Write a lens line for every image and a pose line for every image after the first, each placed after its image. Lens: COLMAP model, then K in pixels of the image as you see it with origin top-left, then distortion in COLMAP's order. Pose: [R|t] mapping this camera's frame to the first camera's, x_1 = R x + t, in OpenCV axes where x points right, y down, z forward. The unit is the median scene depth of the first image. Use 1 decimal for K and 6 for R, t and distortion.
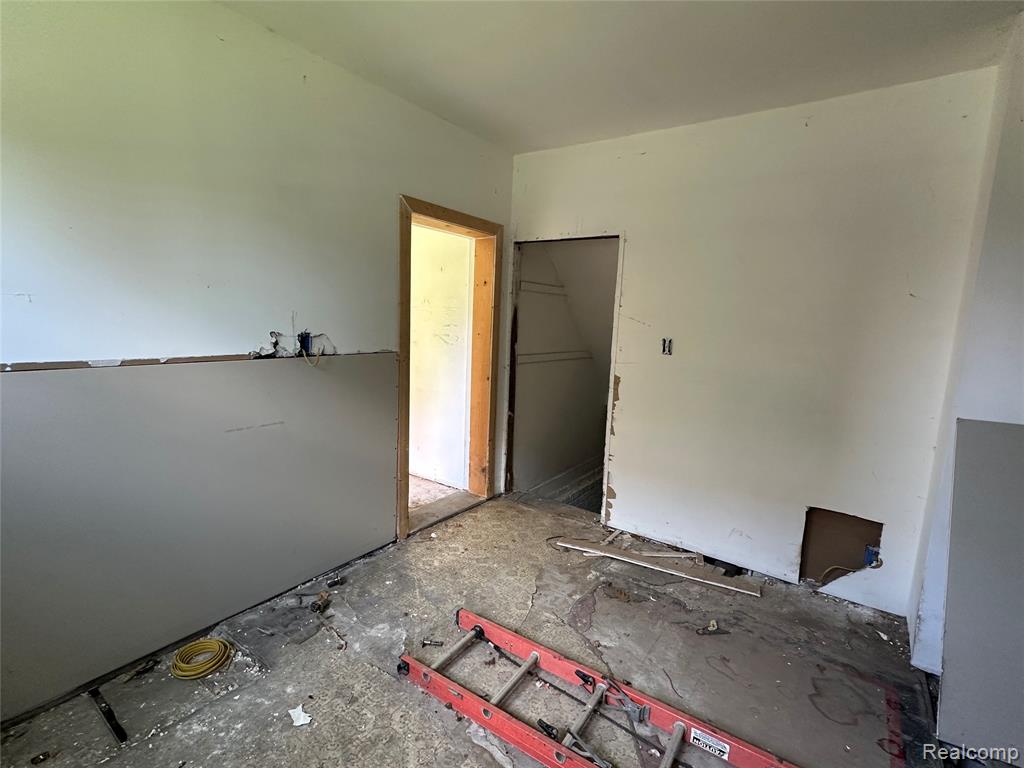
lens RADIAL K [[479.5, 0, 512.0], [0, 479.5, 386.1], [0, 0, 1]] dist [-0.001536, -0.000297]
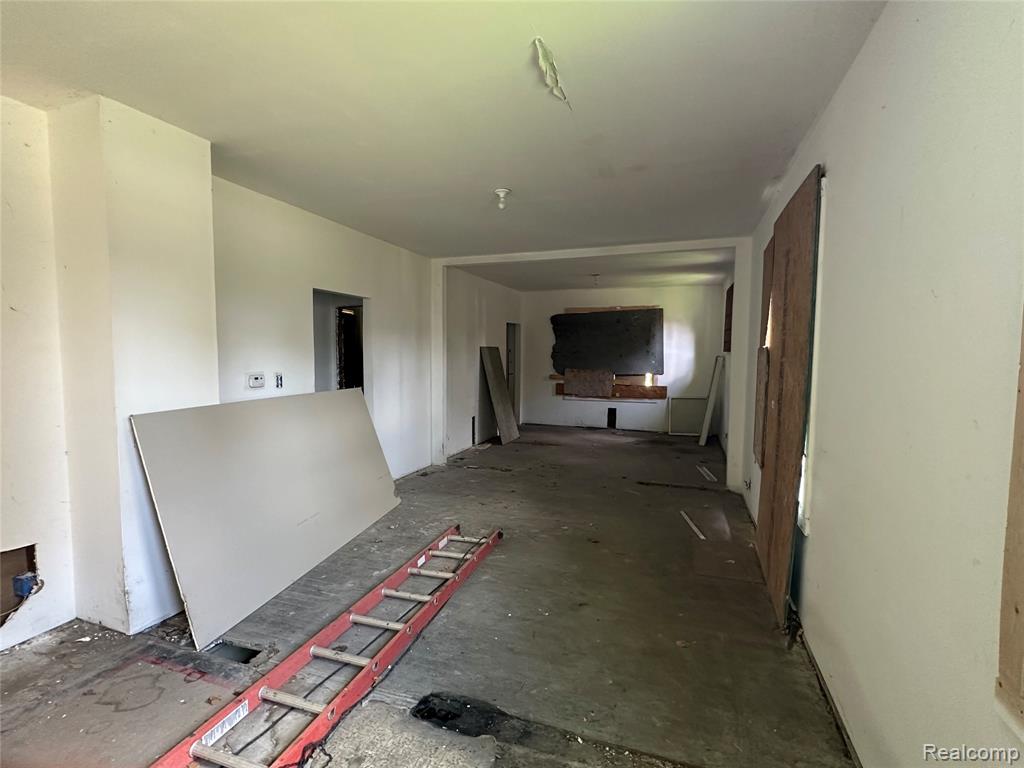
lens RADIAL K [[479.5, 0, 513.6], [0, 479.5, 383.9], [0, 0, 1]] dist [-0.001536, -0.000297]
pose [[-0.256199, -0.113504, 0.959937, -0.439666], [0.125287, 0.980806, 0.149410, -0.064958], [-0.958470, 0.158546, -0.237061, 0.303036]]
